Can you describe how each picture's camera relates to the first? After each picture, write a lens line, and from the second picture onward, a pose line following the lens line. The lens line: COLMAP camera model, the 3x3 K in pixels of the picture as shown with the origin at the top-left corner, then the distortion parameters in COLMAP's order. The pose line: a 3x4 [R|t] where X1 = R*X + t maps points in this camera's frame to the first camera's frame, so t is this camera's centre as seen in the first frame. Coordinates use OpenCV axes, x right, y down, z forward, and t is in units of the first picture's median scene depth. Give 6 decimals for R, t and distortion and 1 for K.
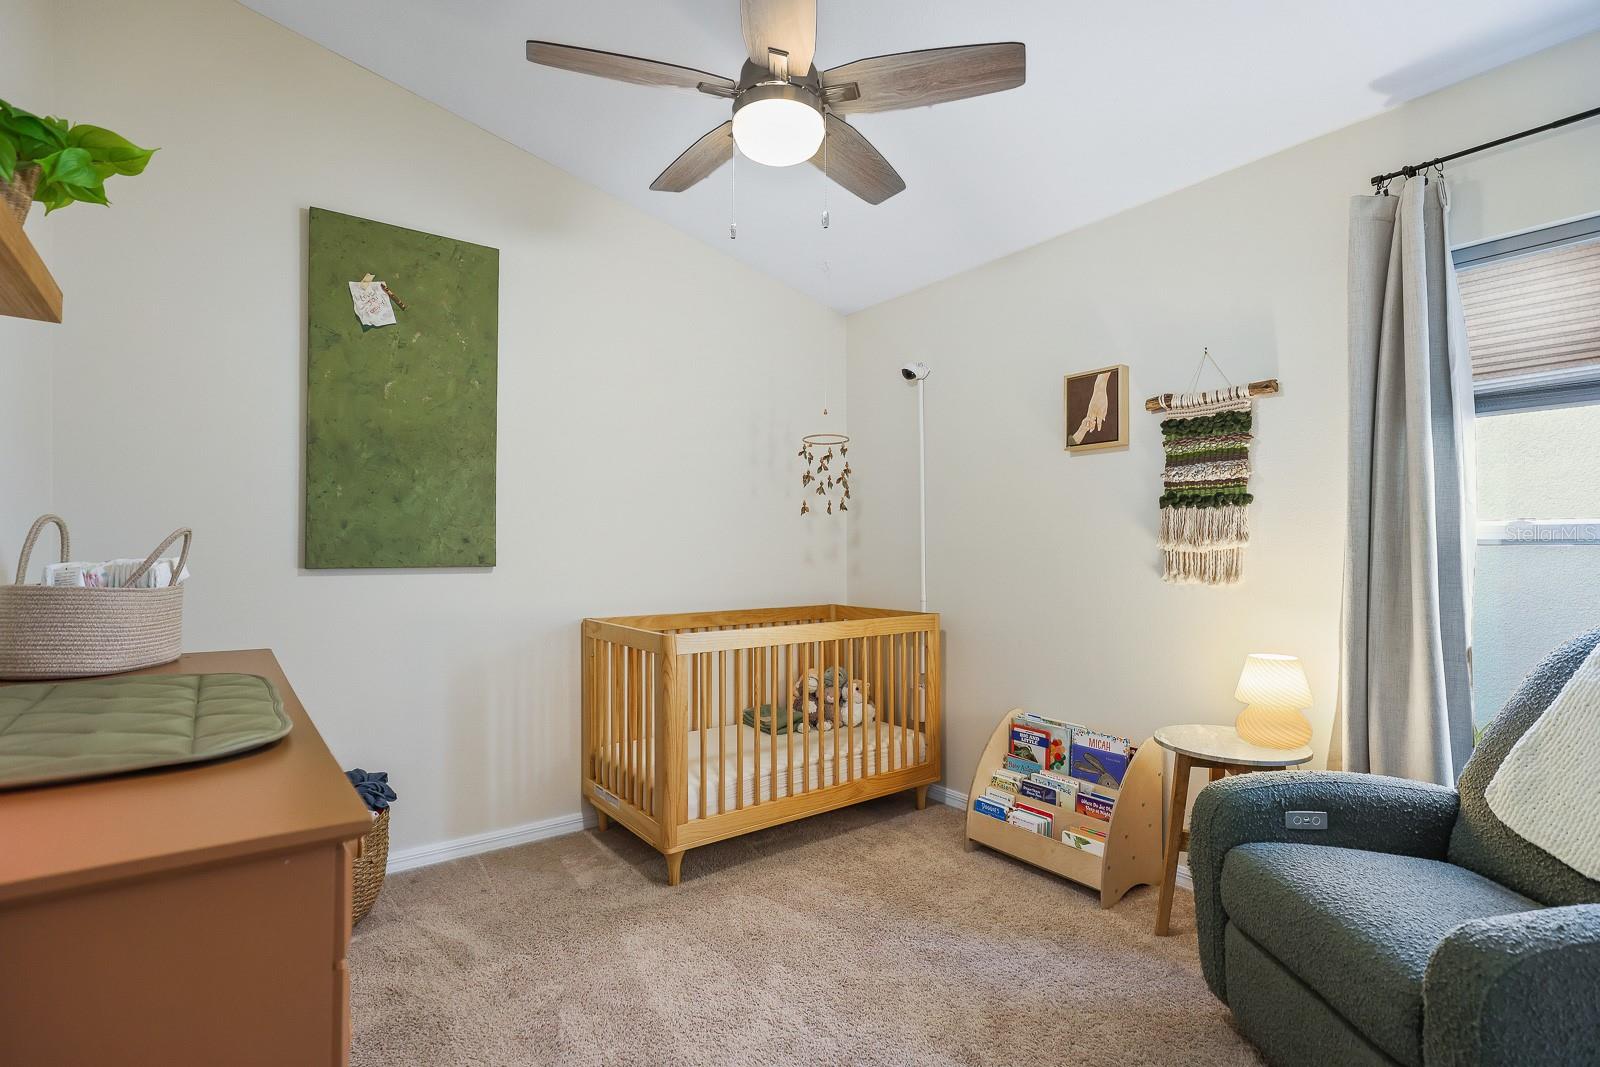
lens RADIAL K [[759.7, 0, 807.8], [0, 759.7, 541.1], [0, 0, 1]] dist [-0.000456, -0.000315]
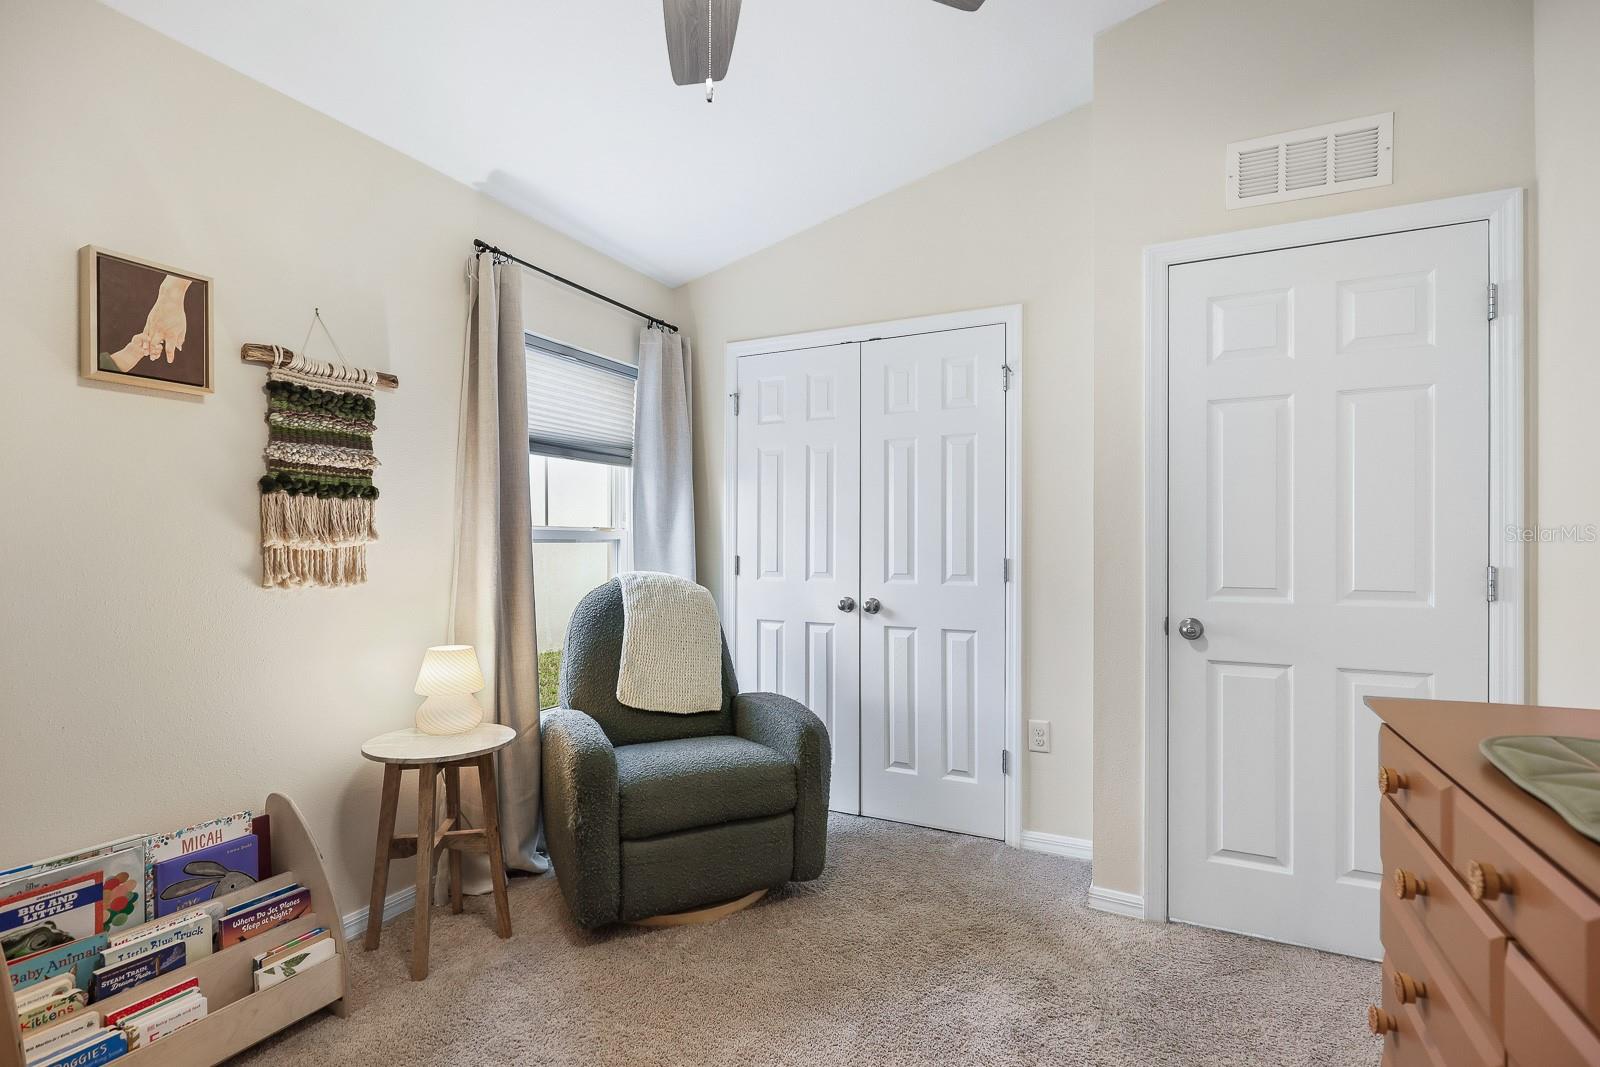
lens RADIAL K [[759.7, 0, 794.7], [0, 759.7, 539.5], [0, 0, 1]] dist [-0.000456, -0.000315]
pose [[-0.440642, 0.001240, 0.897682, -0.474158], [-0.013438, 0.999878, -0.007977, 0.002671], [-0.897582, -0.015578, -0.440572, 0.895227]]
